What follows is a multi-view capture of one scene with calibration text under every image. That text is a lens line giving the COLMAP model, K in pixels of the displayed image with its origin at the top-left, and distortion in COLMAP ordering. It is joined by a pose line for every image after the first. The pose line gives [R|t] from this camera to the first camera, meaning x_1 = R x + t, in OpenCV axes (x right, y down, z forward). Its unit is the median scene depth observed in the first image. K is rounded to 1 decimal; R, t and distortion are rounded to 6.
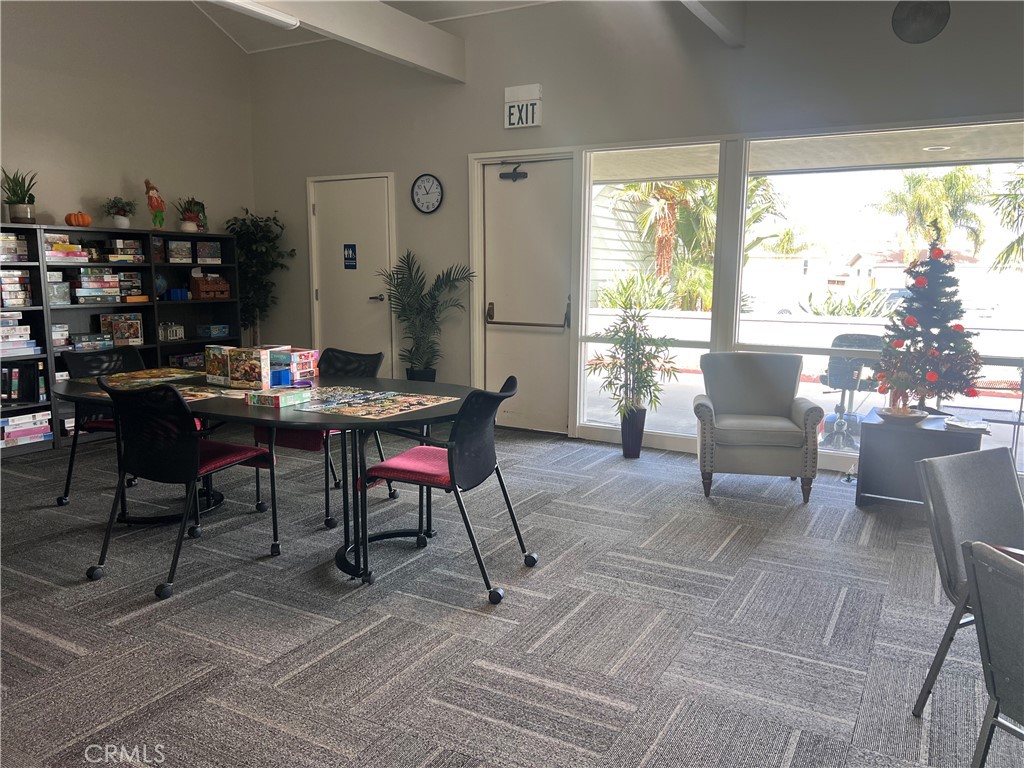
lens RADIAL K [[767.6, 0, 539.8], [0, 767.6, 390.3], [0, 0, 1]] dist [0.051661, -0.061257]
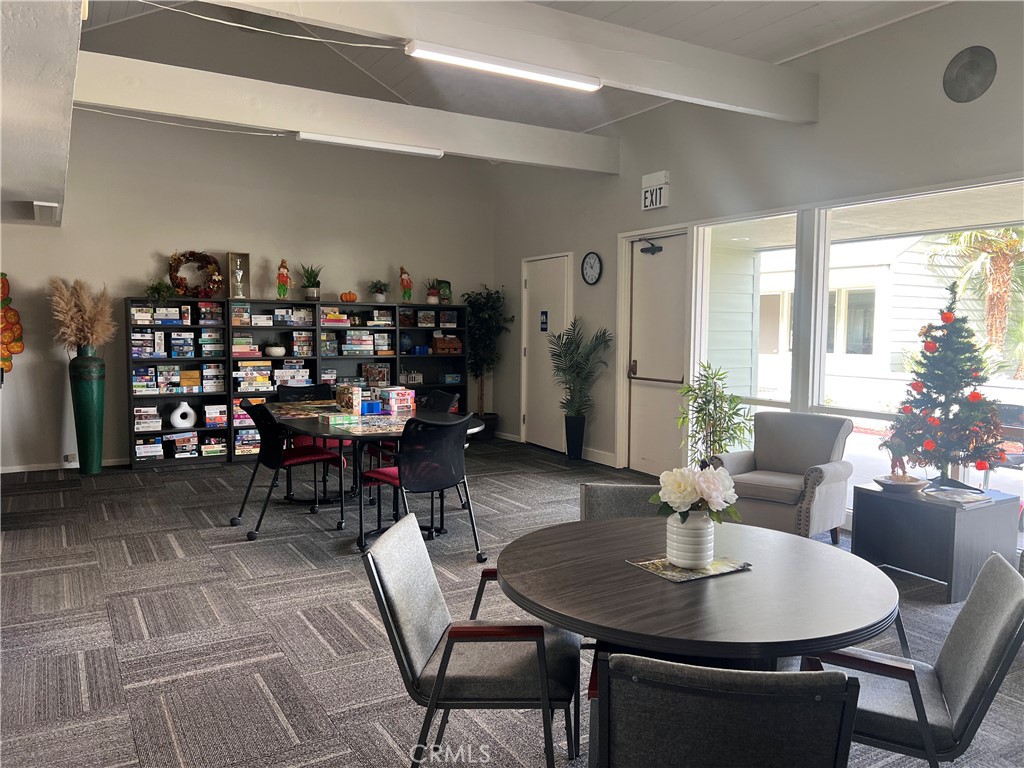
lens RADIAL K [[767.6, 0, 524.0], [0, 767.6, 383.7], [0, 0, 1]] dist [0.051661, -0.061257]
pose [[0.869446, 0.036068, -0.492710, 0.378145], [-0.078362, 0.994774, -0.065457, 0.006534], [0.487774, 0.095521, 0.867728, -0.057771]]
